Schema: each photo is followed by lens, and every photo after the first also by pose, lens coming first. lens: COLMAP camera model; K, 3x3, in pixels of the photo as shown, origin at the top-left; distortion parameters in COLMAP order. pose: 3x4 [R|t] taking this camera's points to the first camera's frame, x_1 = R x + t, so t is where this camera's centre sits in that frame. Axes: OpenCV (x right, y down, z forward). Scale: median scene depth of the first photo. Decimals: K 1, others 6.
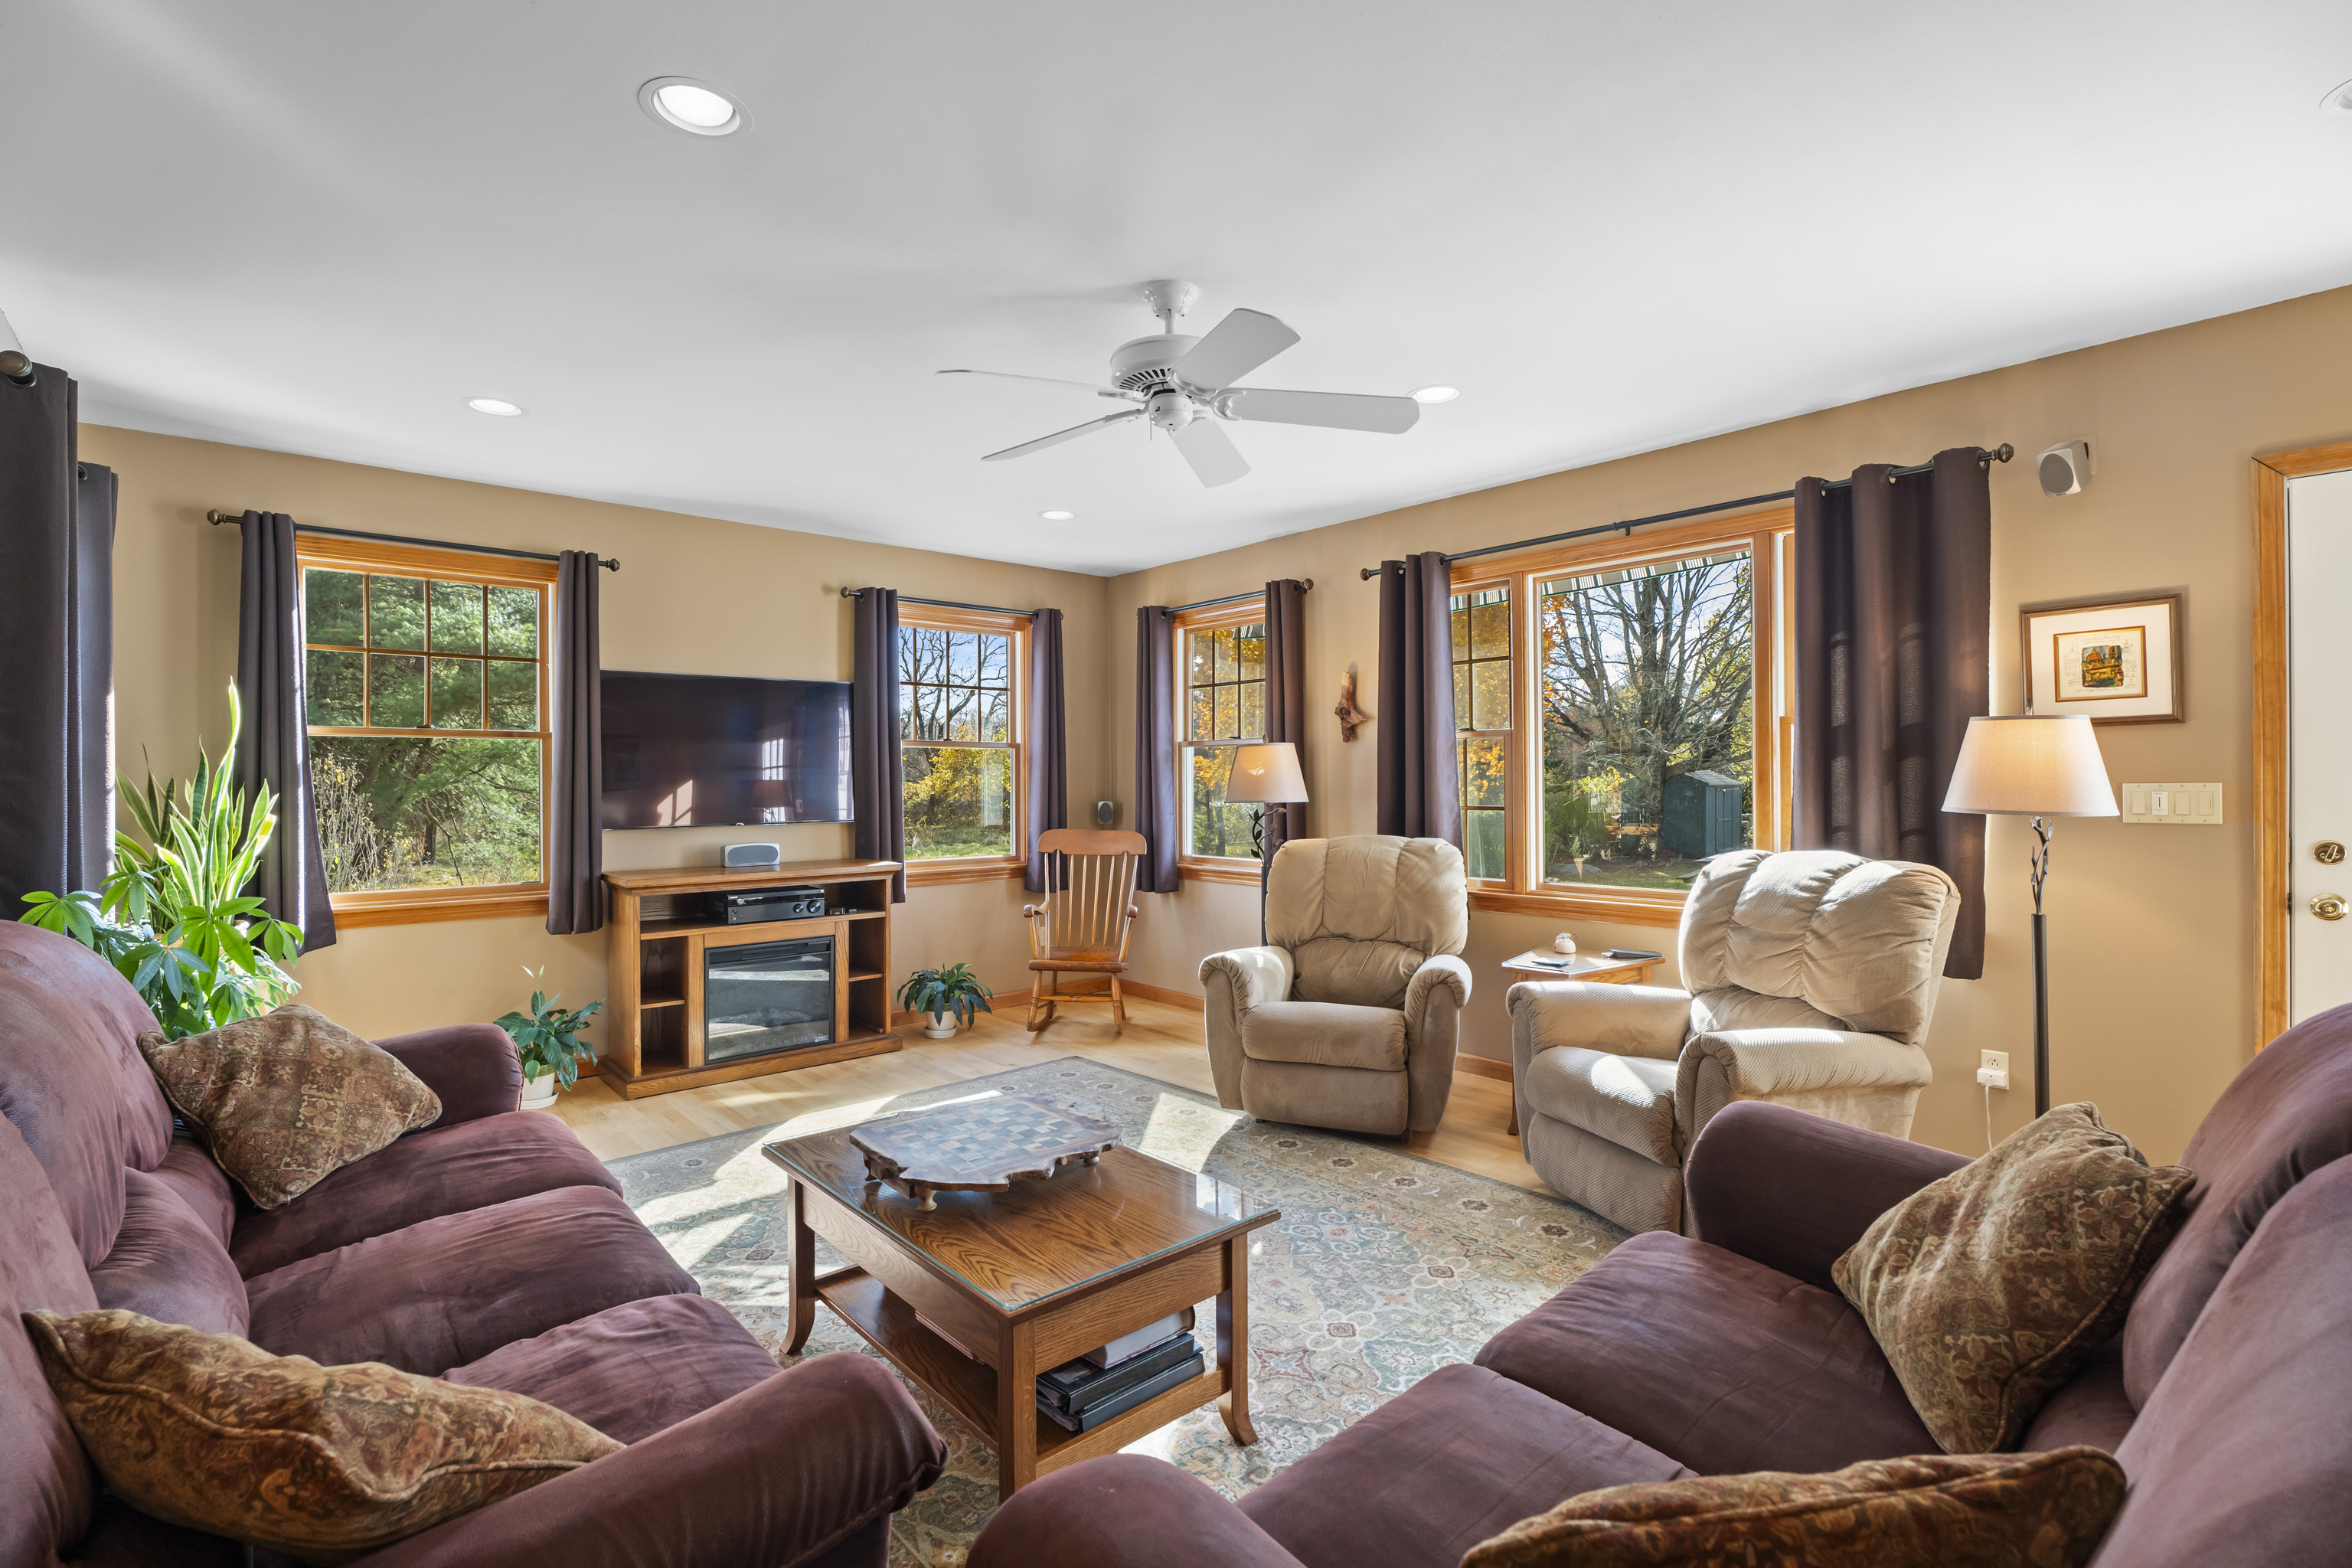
lens RADIAL K [[1066.4, 0, 1168.0], [0, 1066.4, 781.6], [0, 0, 1]] dist [-0.019604, 0.000357]
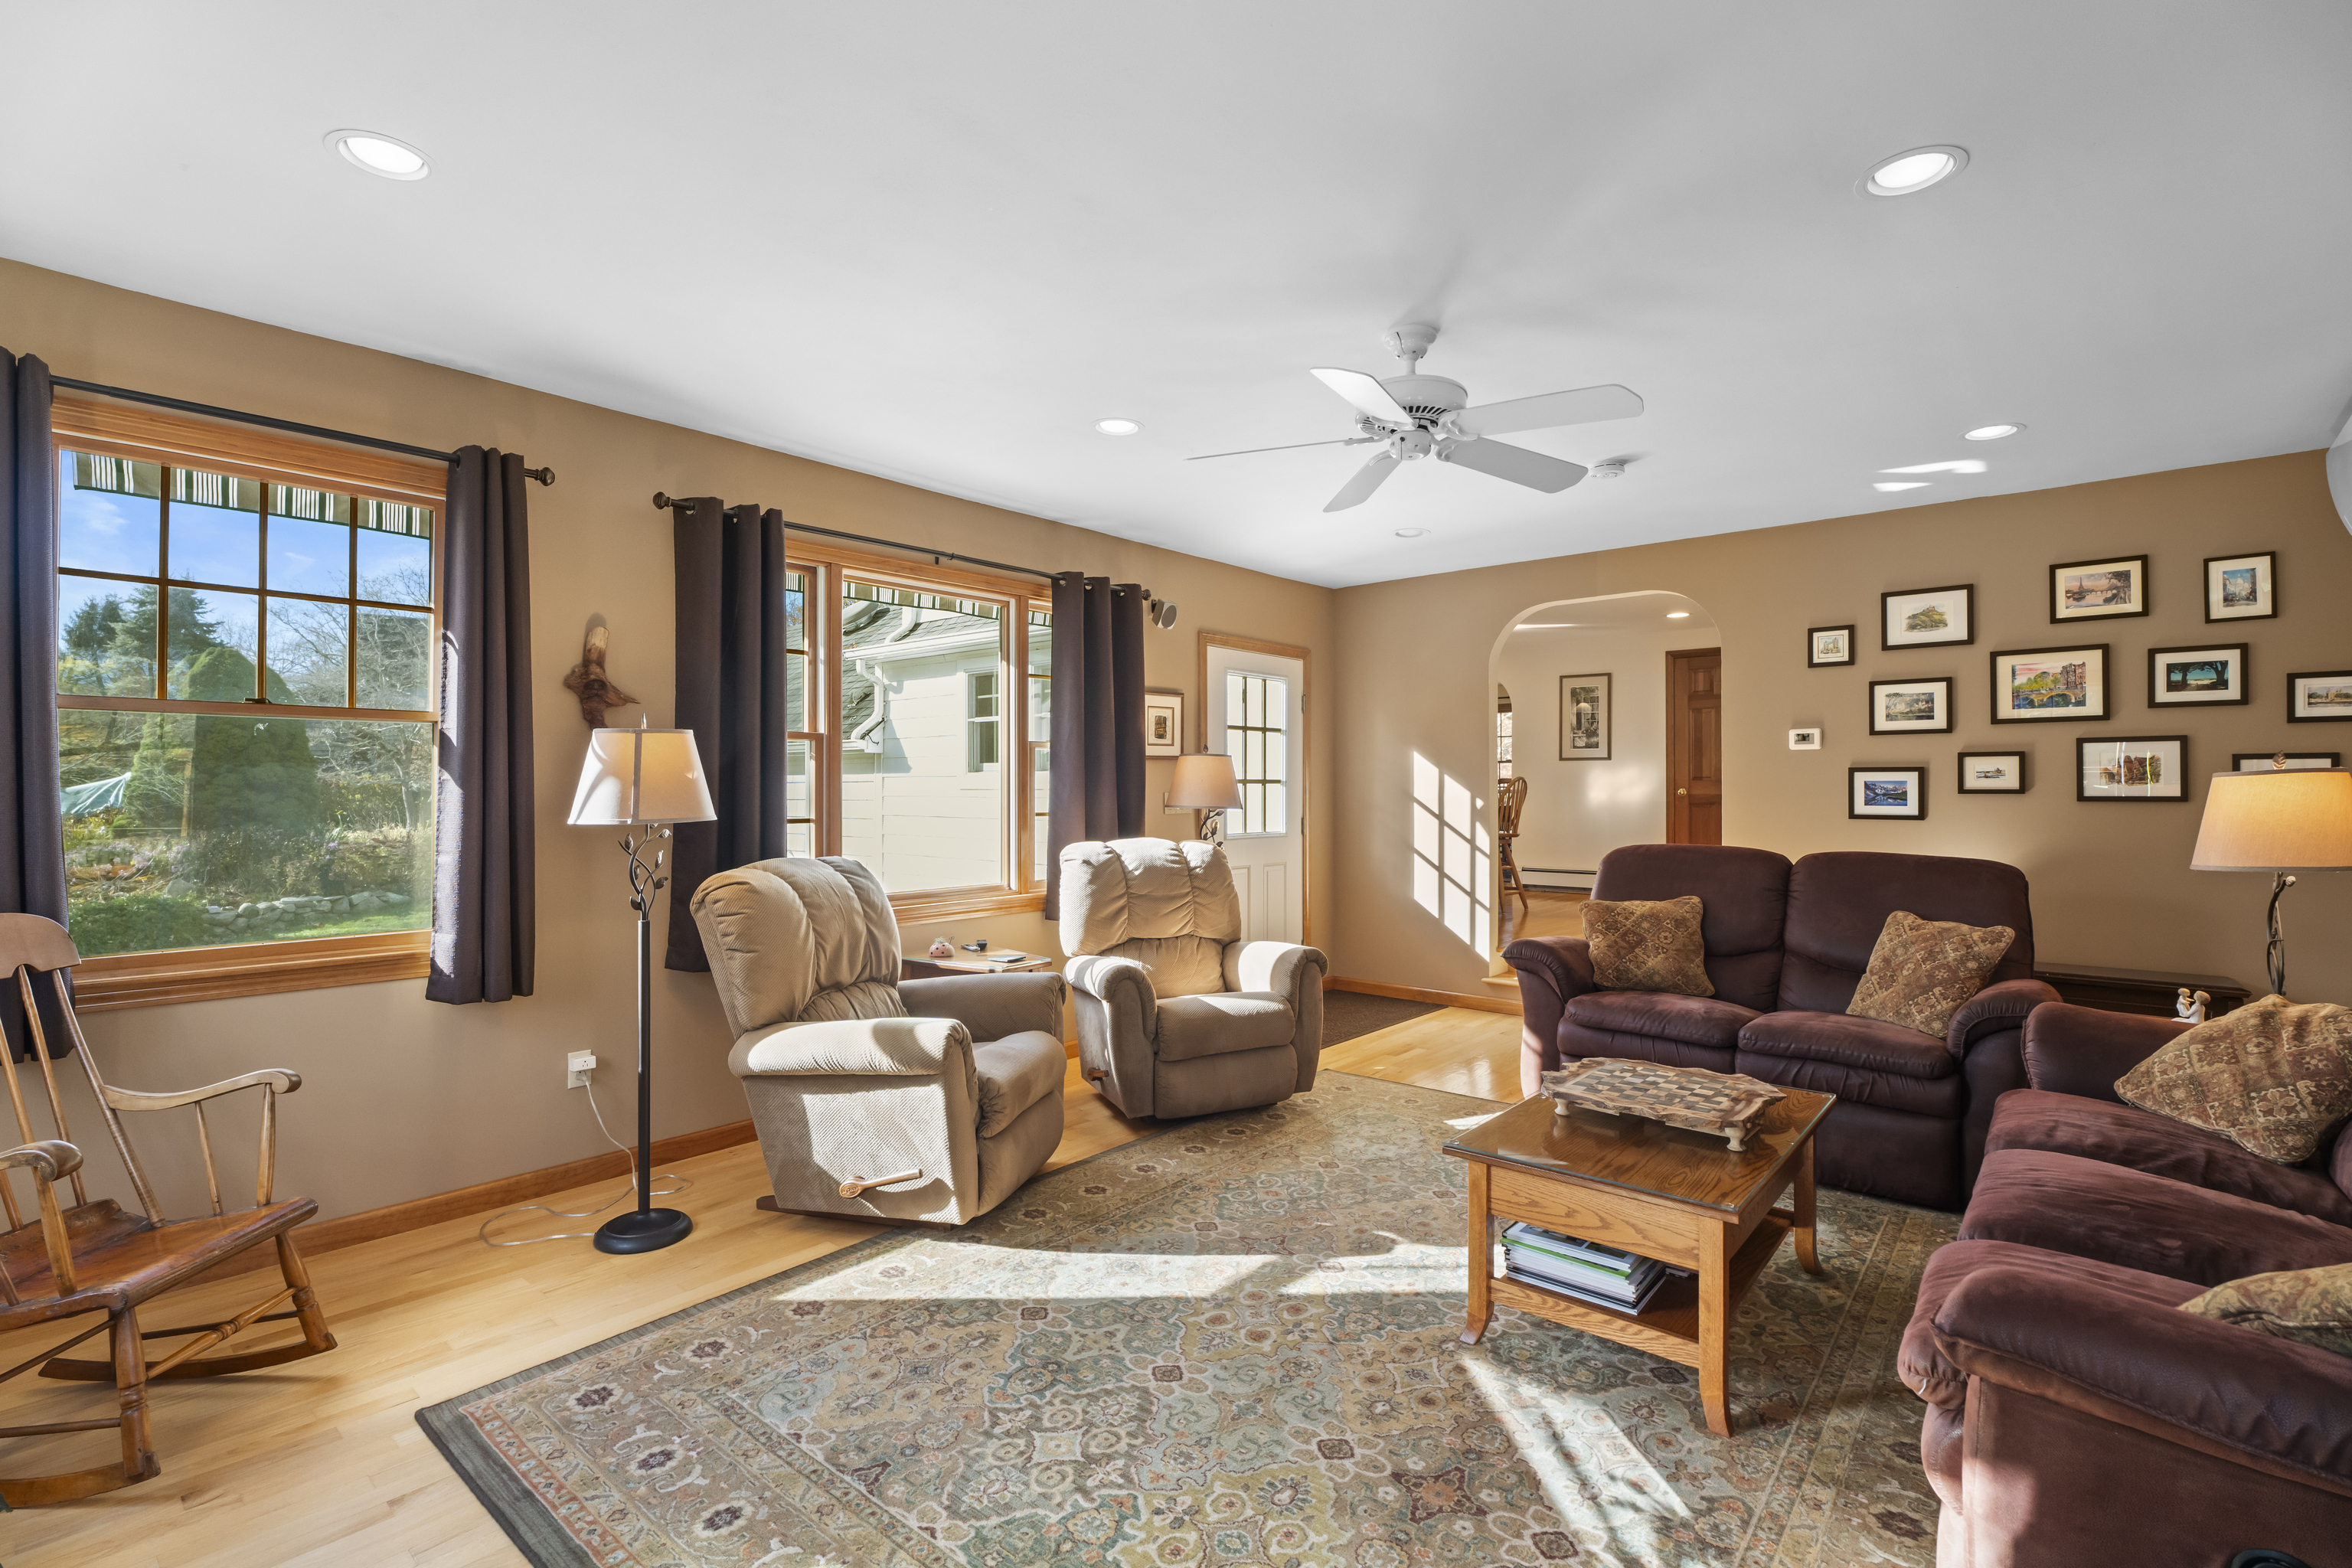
lens RADIAL K [[1066.4, 0, 1168.0], [0, 1066.4, 781.6], [0, 0, 1]] dist [-0.019604, 0.000357]
pose [[-0.128646, 0.013816, 0.991594, -0.632550], [0.002466, 0.999904, -0.013612, 0.005468], [-0.991688, 0.000694, -0.128668, 0.846305]]
